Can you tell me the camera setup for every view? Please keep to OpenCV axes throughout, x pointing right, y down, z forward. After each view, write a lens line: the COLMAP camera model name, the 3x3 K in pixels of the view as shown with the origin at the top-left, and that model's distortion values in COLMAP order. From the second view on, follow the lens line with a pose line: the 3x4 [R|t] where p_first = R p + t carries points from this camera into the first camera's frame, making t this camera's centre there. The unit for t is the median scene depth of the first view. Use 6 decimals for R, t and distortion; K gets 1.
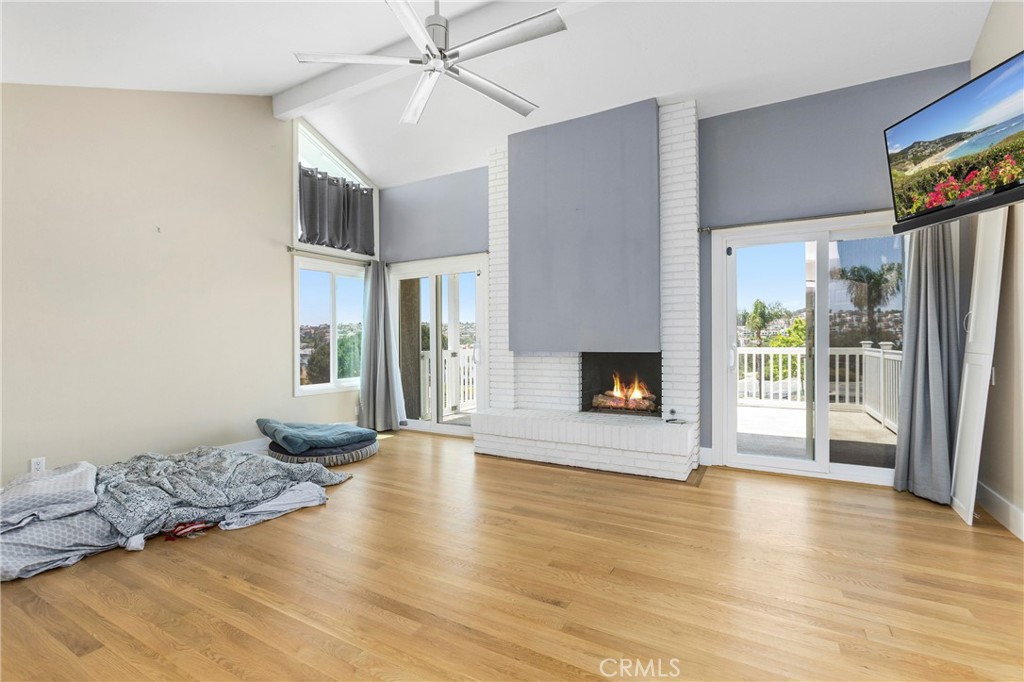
lens RADIAL K [[463.2, 0, 513.9], [0, 463.2, 339.7], [0, 0, 1]] dist [-0.013091, 0.002077]
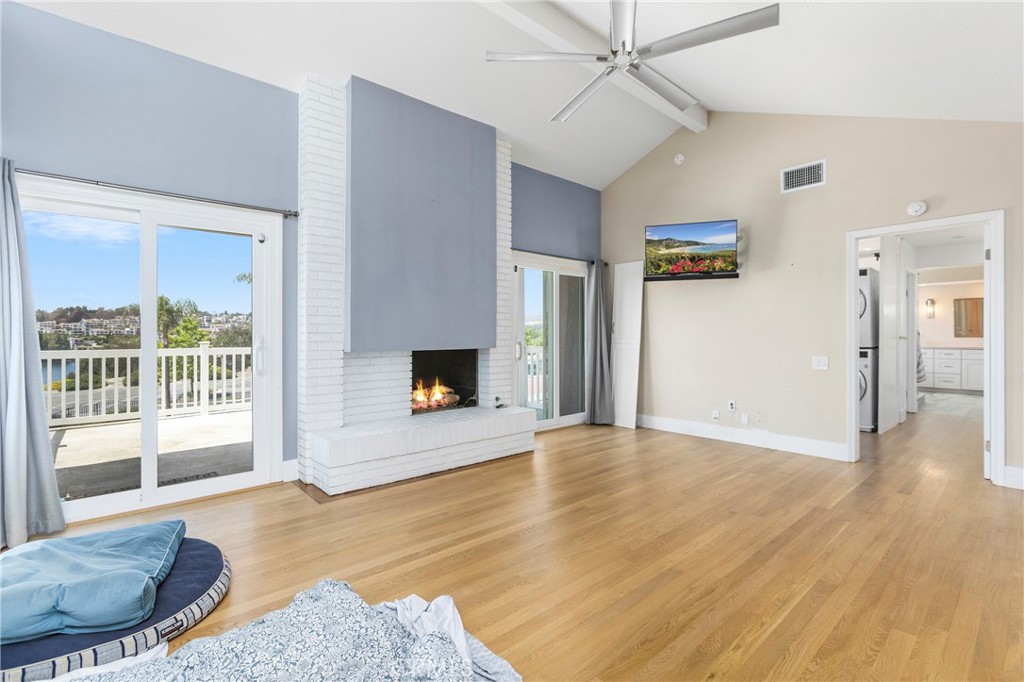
lens RADIAL K [[463.2, 0, 511.6], [0, 463.2, 336.1], [0, 0, 1]] dist [-0.013091, 0.002077]
pose [[0.339803, 0.001727, 0.940495, -0.738384], [0.005552, 0.999977, -0.003842, 0.002214], [-0.940480, 0.006527, 0.339786, 0.557325]]
